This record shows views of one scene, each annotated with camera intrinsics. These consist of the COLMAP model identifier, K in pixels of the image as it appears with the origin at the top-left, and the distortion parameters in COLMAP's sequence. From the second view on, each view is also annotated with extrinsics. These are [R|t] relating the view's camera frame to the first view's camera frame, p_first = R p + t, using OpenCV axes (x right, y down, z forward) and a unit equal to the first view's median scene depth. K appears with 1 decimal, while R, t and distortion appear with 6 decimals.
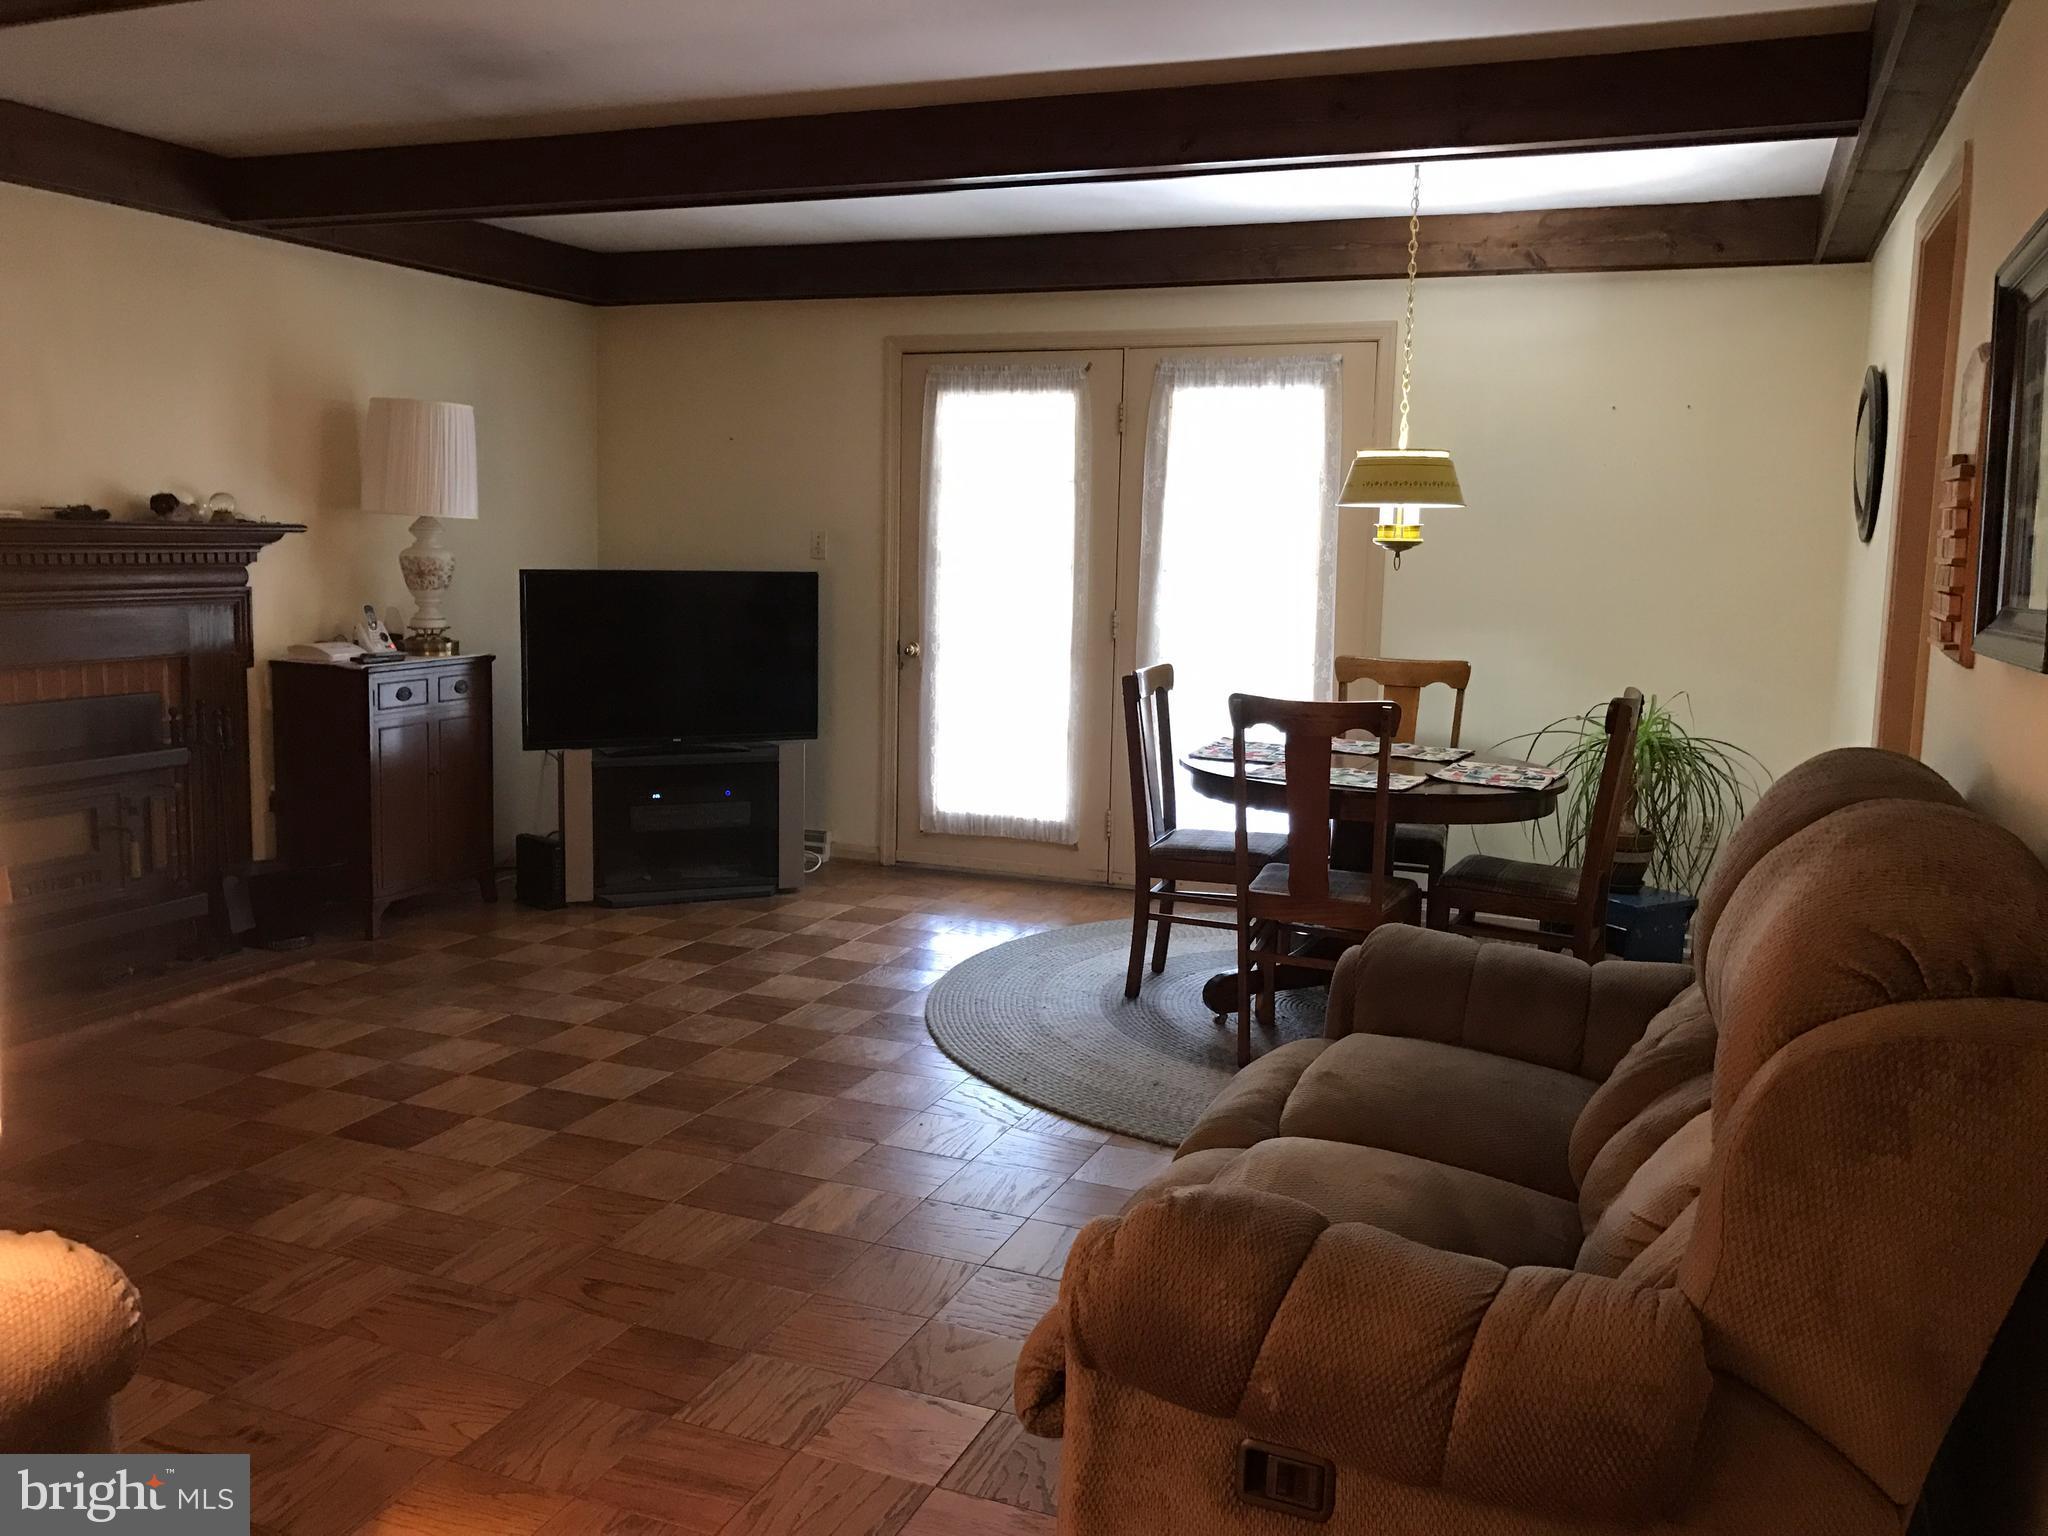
lens RADIAL K [[1673.2, 0, 1020.9], [0, 1673.2, 764.9], [0, 0, 1]] dist [-0.015652, -0.008646]
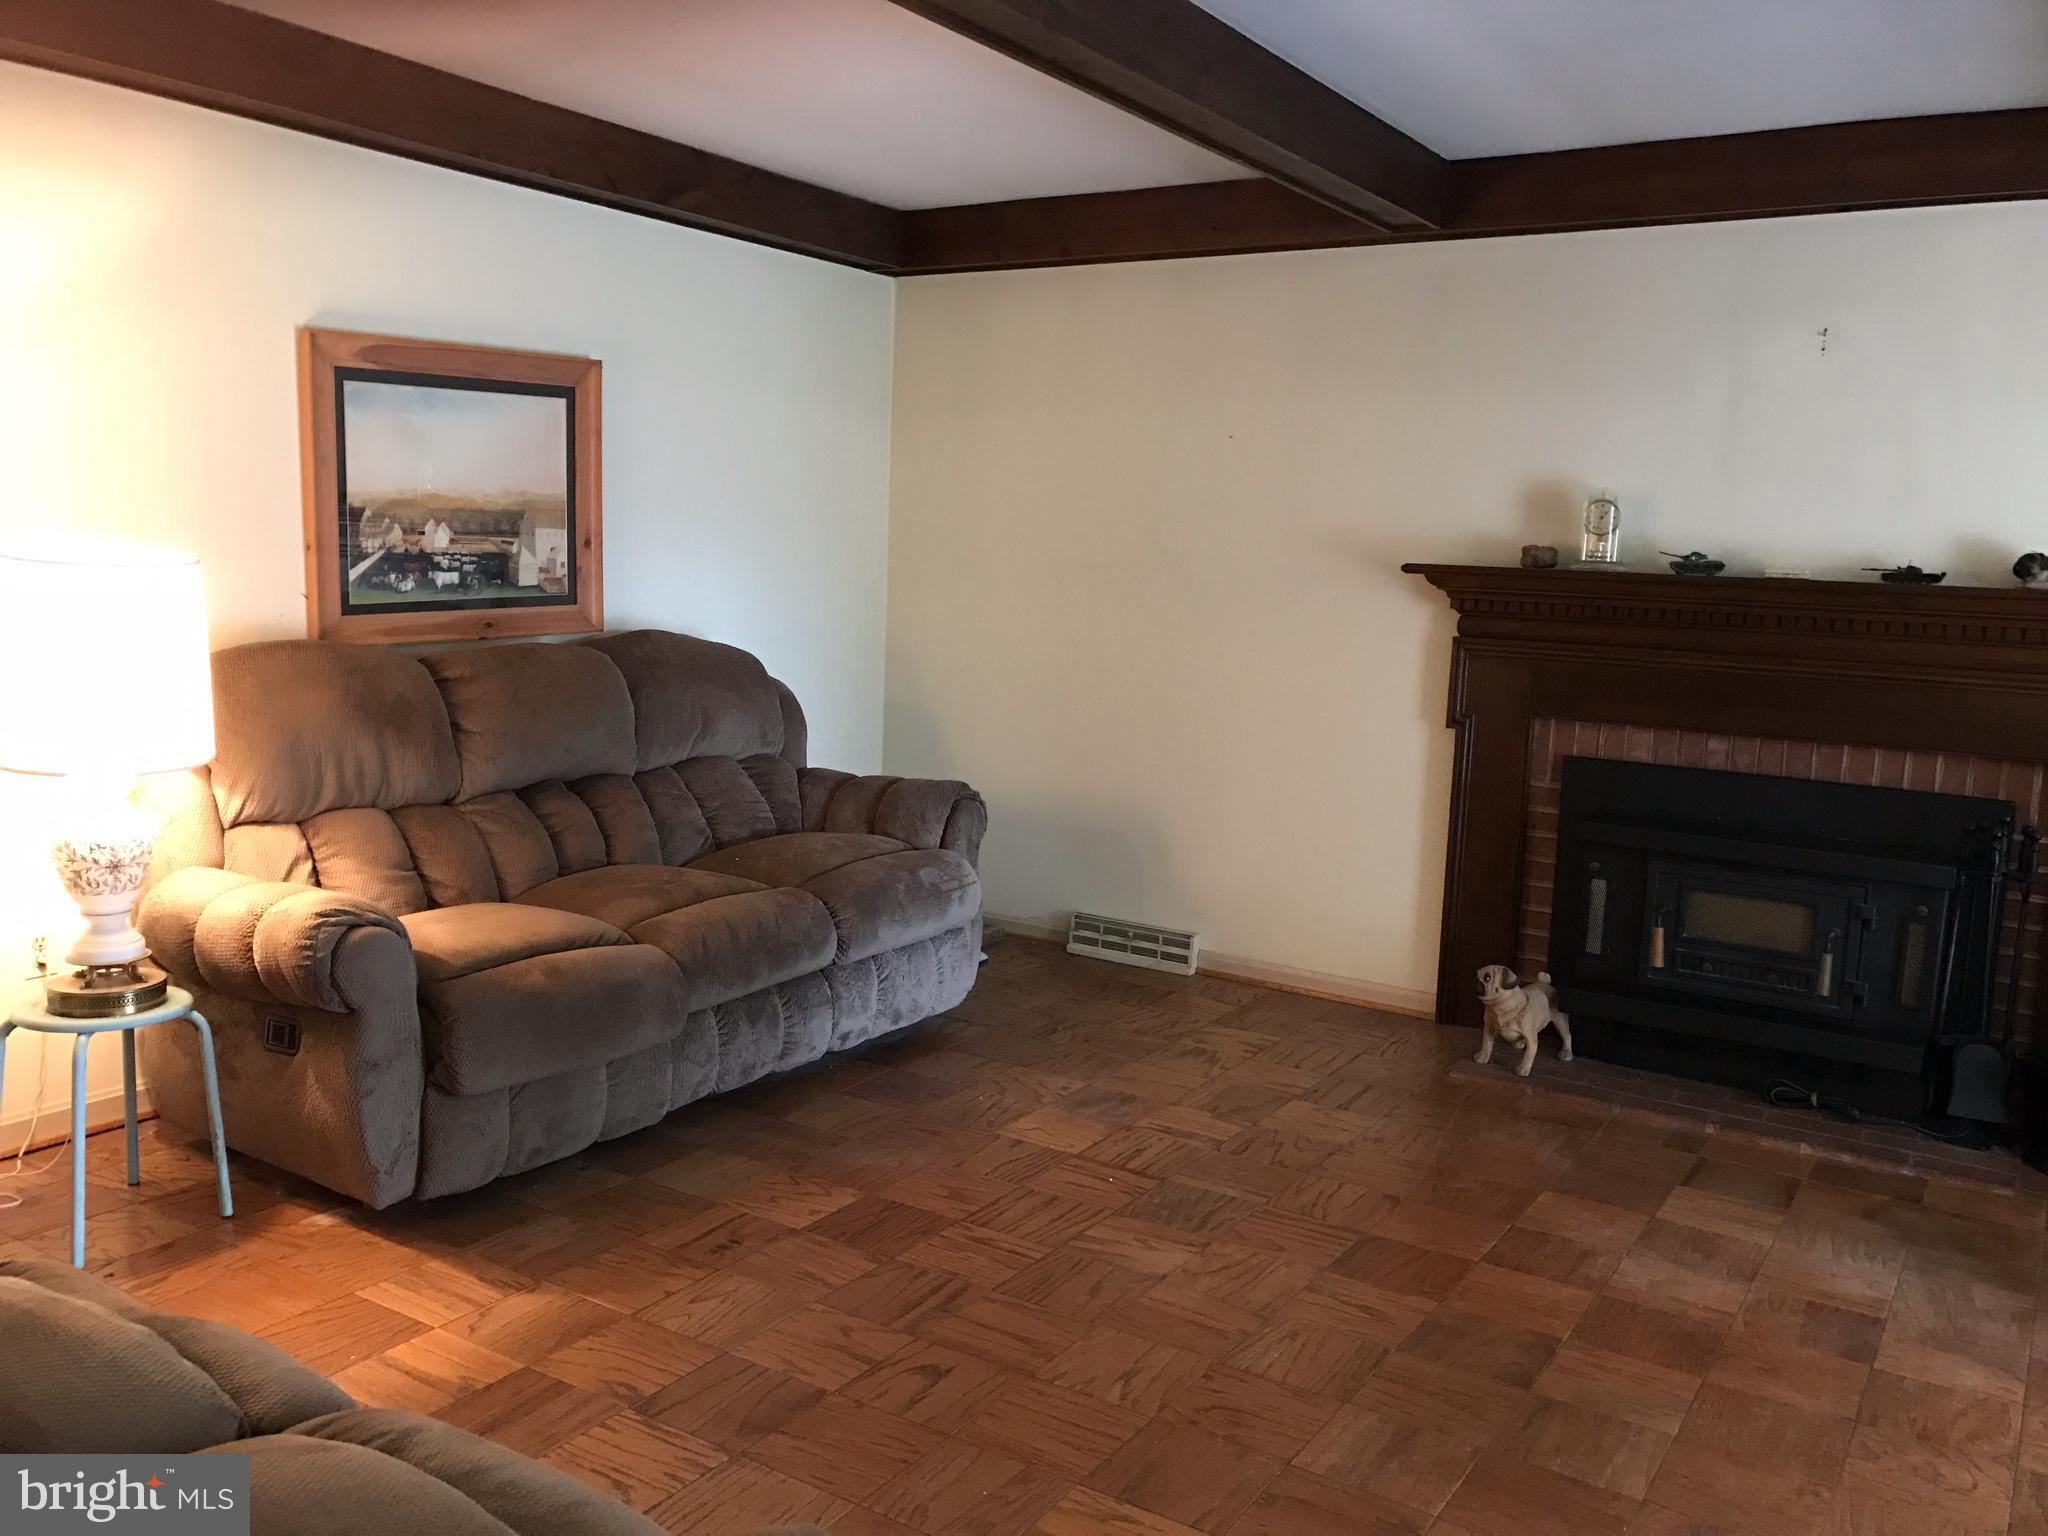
lens RADIAL K [[1673.2, 0, 1016.7], [0, 1673.2, 769.7], [0, 0, 1]] dist [-0.015652, -0.008646]
pose [[-0.183050, 0.108148, -0.977137, 0.430251], [-0.182672, 0.972880, 0.141897, -0.105305], [0.965983, 0.204470, -0.158331, 0.817508]]
